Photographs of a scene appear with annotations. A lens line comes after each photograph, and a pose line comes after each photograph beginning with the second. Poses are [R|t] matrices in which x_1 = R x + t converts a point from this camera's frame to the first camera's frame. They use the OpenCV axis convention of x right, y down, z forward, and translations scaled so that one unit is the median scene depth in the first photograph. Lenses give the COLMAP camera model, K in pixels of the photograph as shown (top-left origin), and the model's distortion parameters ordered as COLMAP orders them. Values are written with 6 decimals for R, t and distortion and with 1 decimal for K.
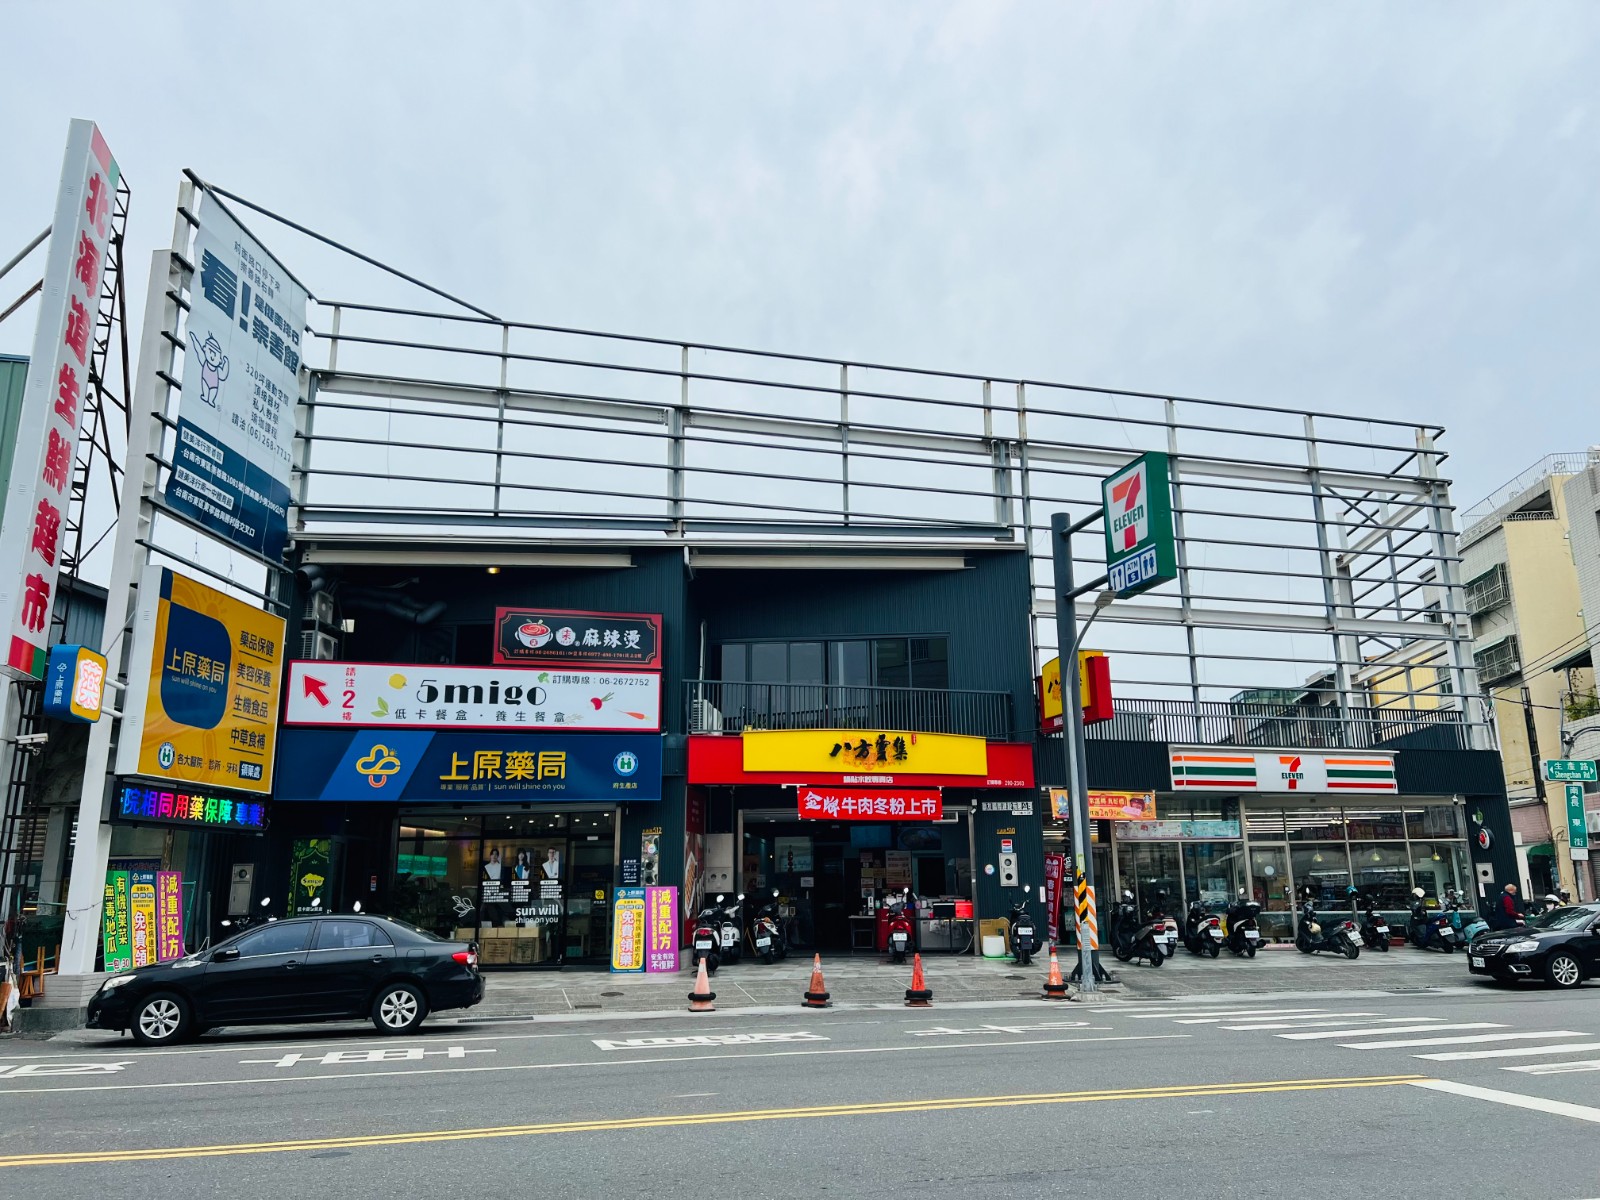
lens RADIAL K [[1189.7, 0, 801.0], [0, 1189.7, 635.6], [0, 0, 1]] dist [0.056187, -0.059539]
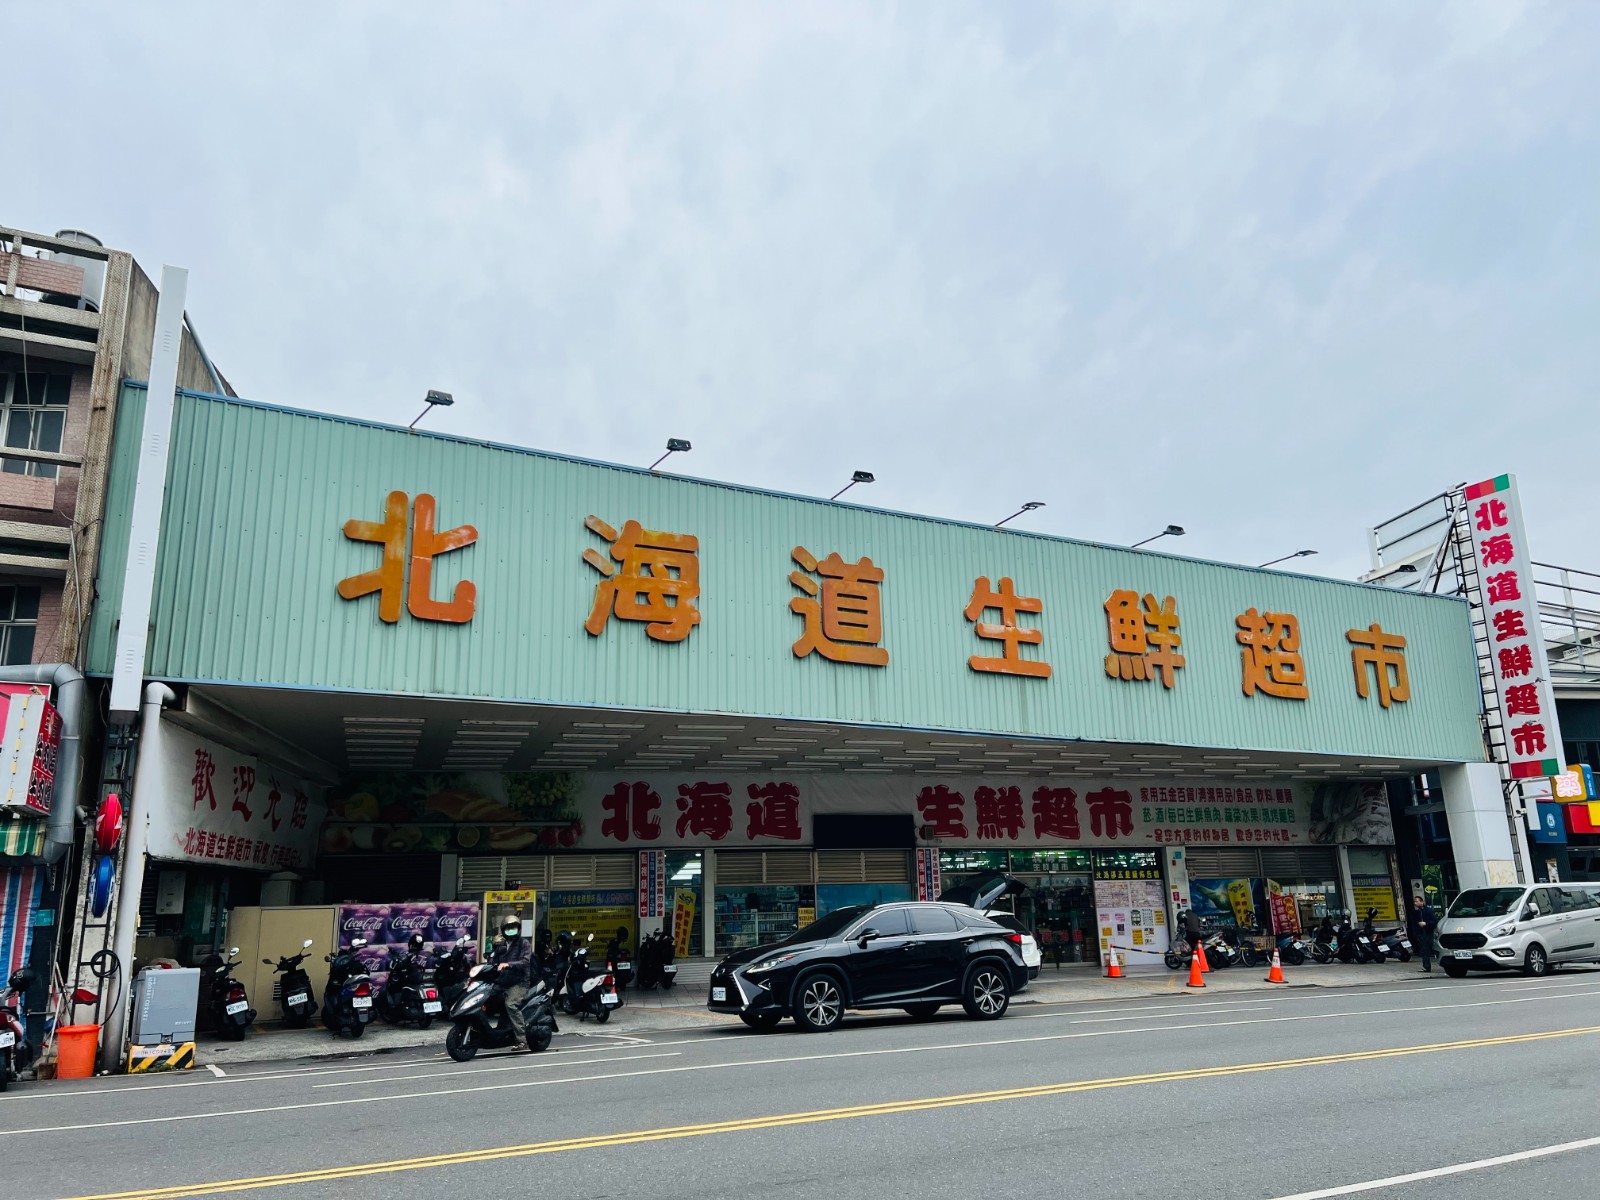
lens RADIAL K [[1193.6, 0, 798.6], [0, 1193.6, 605.5], [0, 0, 1]] dist [0.056854, -0.062630]
pose [[0.974161, 0.046642, 0.220984, -0.780350], [-0.037468, 0.998260, -0.045526, -0.038308], [-0.222723, 0.036070, 0.974214, -0.213824]]
